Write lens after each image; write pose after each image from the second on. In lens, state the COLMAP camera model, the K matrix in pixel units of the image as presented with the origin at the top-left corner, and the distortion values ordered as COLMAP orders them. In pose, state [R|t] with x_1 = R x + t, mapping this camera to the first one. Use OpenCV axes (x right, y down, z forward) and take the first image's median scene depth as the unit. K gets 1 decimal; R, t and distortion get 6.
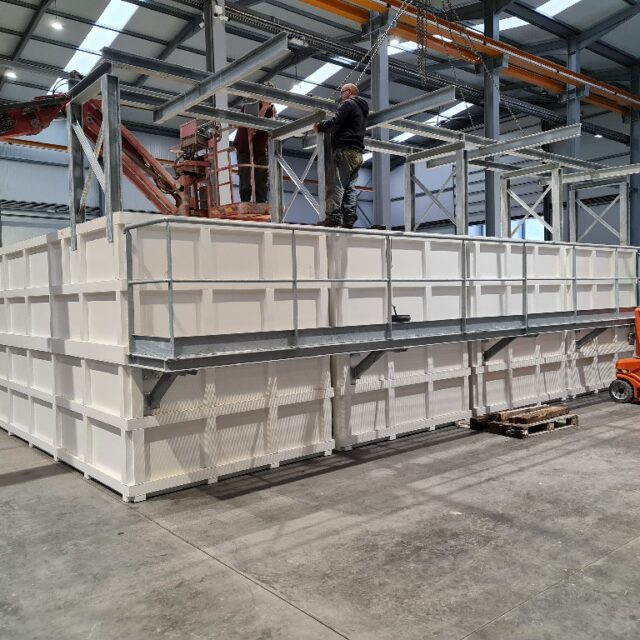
lens RADIAL K [[627.8, 0, 322.3], [0, 627.8, 312.8], [0, 0, 1]] dist [0.061457, -0.030060]
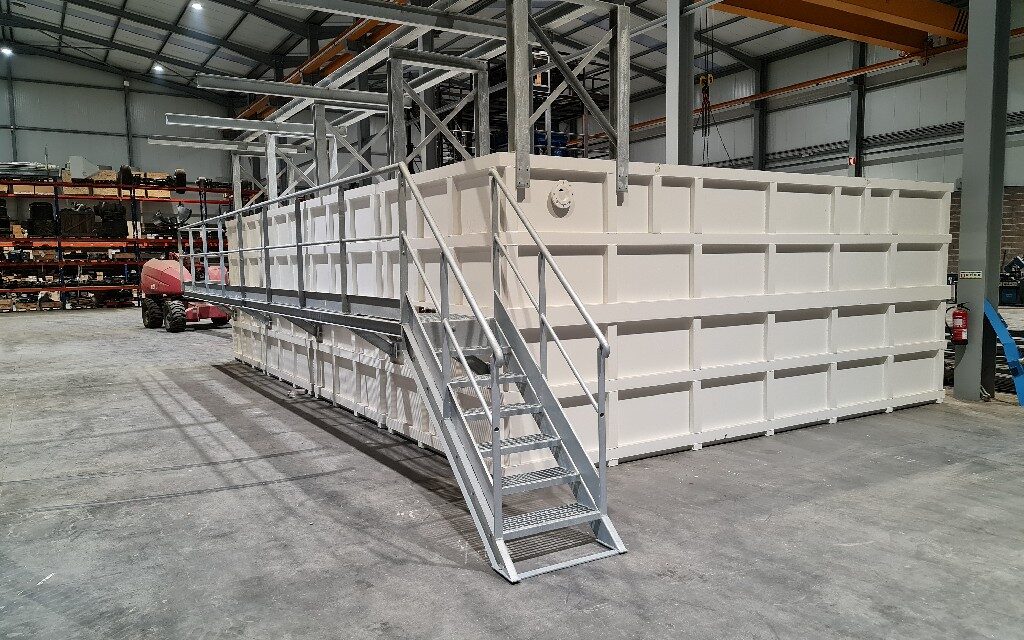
lens RADIAL K [[753.7, 0, 520.4], [0, 753.7, 321.9], [0, 0, 1]] dist [0.078639, -0.070296]
pose [[-0.131720, 0.105668, -0.985639, 1.785813], [-0.006689, 0.994185, 0.107479, -0.090596], [0.991264, 0.020750, -0.130248, 1.971687]]
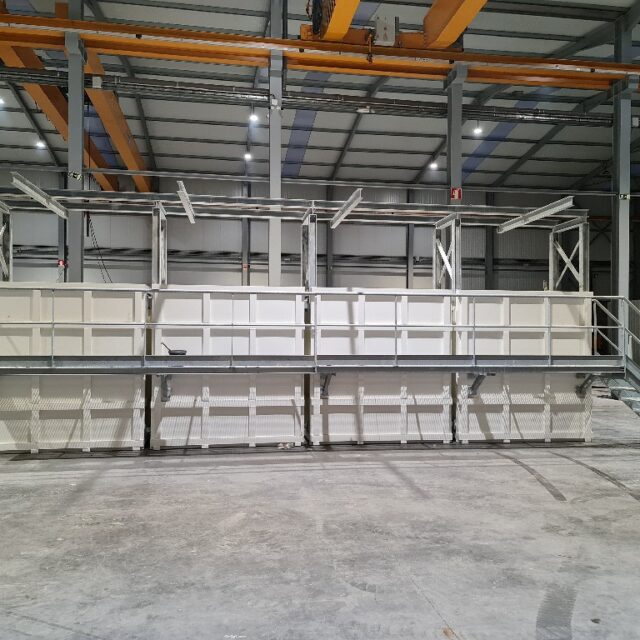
lens RADIAL K [[625.0, 0, 315.9], [0, 625.0, 319.6], [0, 0, 1]] dist [0.073559, -0.045402]
pose [[0.855389, 0.017039, -0.517705, 1.146935], [-0.040107, 0.998637, -0.033401, -0.031423], [0.516430, 0.049334, 0.854907, 0.012306]]
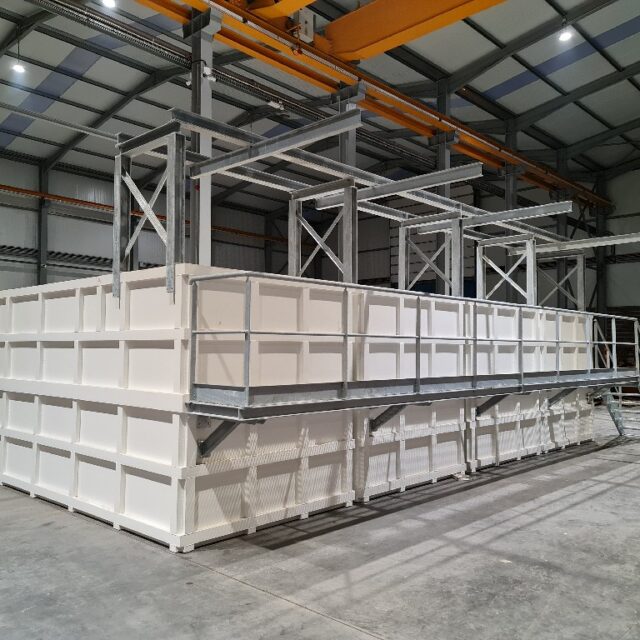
lens RADIAL K [[625.0, 0, 315.9], [0, 625.0, 319.6], [0, 0, 1]] dist [0.073559, -0.045402]
pose [[0.992369, 0.037128, 0.117579, -0.191407], [-0.028410, 0.996781, -0.074972, 0.002466], [-0.119984, 0.071060, 0.990229, -0.029312]]
